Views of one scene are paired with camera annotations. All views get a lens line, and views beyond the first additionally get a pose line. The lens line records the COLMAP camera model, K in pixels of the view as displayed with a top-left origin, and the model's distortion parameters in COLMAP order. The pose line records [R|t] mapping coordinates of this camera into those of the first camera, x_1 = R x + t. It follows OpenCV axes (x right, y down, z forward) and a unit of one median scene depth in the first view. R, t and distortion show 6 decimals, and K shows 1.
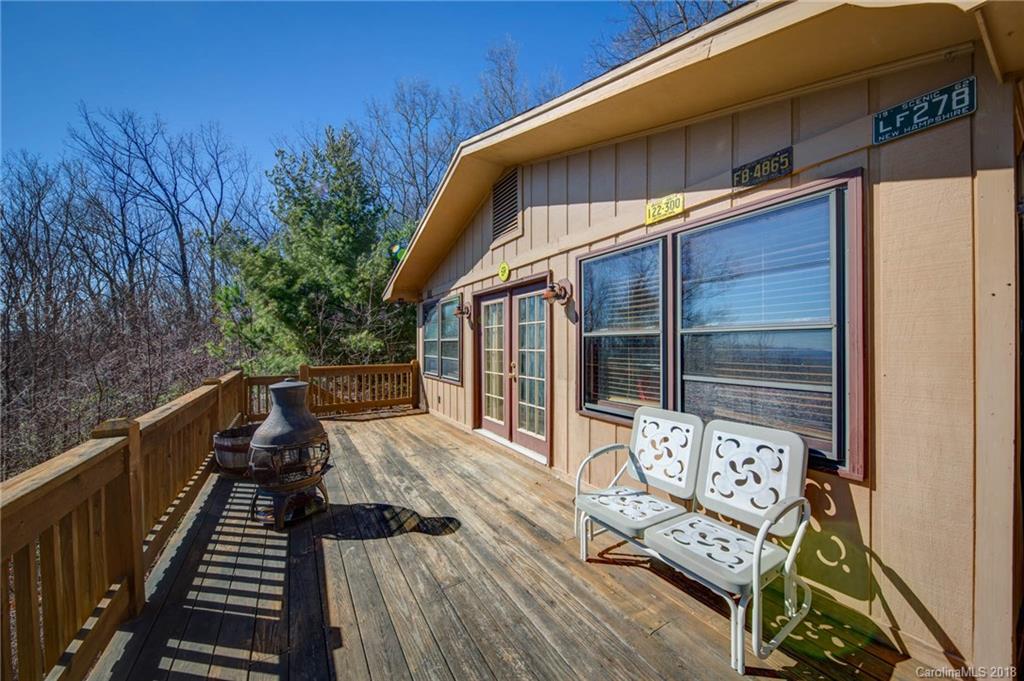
lens RADIAL K [[354.2, 0, 511.5], [0, 354.2, 342.5], [0, 0, 1]] dist [0.007816, -0.004988]
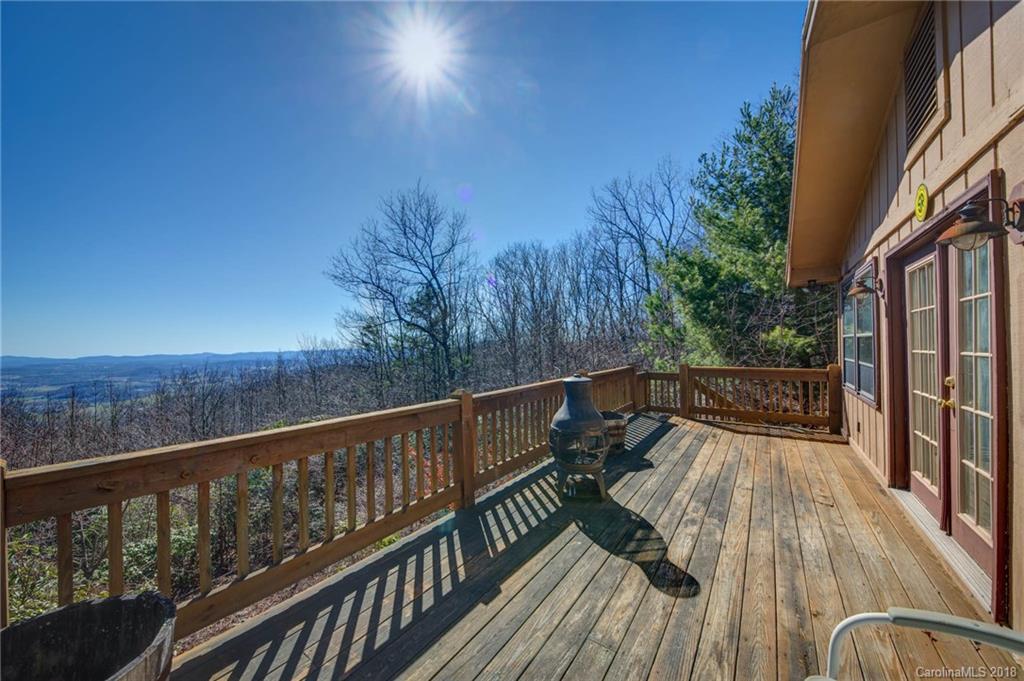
lens RADIAL K [[354.2, 0, 509.6], [0, 354.2, 343.2], [0, 0, 1]] dist [0.007816, -0.004988]
pose [[0.374427, -0.007065, -0.927229, 0.254923], [0.012804, 0.999915, -0.002448, 0.000499], [0.927168, -0.010956, 0.374486, 0.257024]]
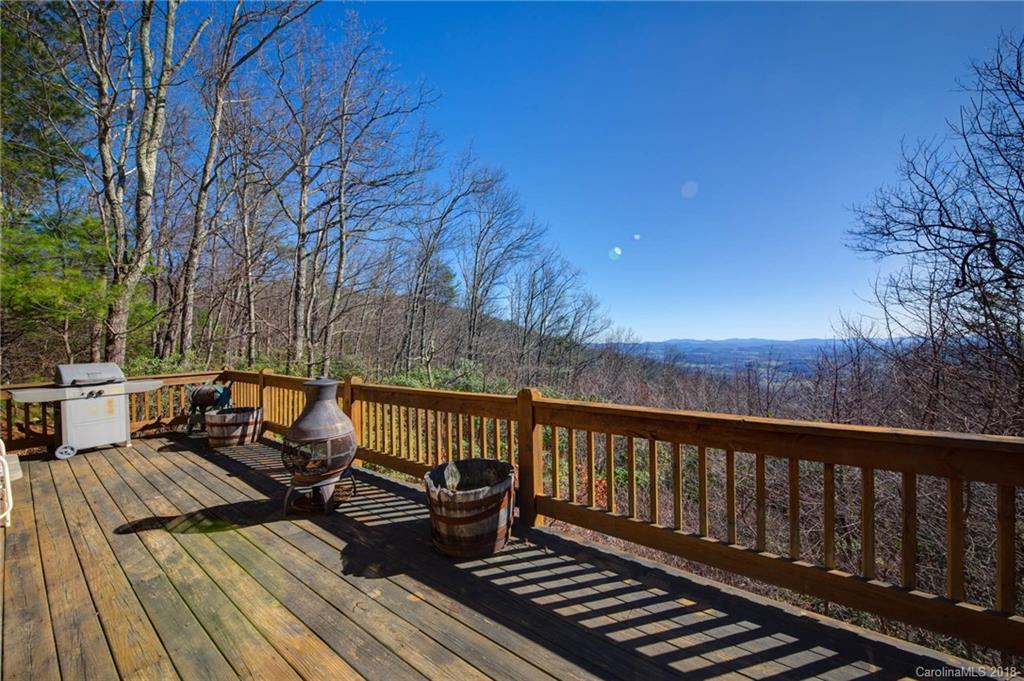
lens RADIAL K [[354.2, 0, 515.2], [0, 354.2, 339.8], [0, 0, 1]] dist [0.007816, -0.004988]
pose [[-0.917601, 0.016643, -0.397154, -0.522160], [0.017971, 0.999838, 0.000379, -0.002996], [0.397096, -0.006789, -0.917752, 1.566818]]
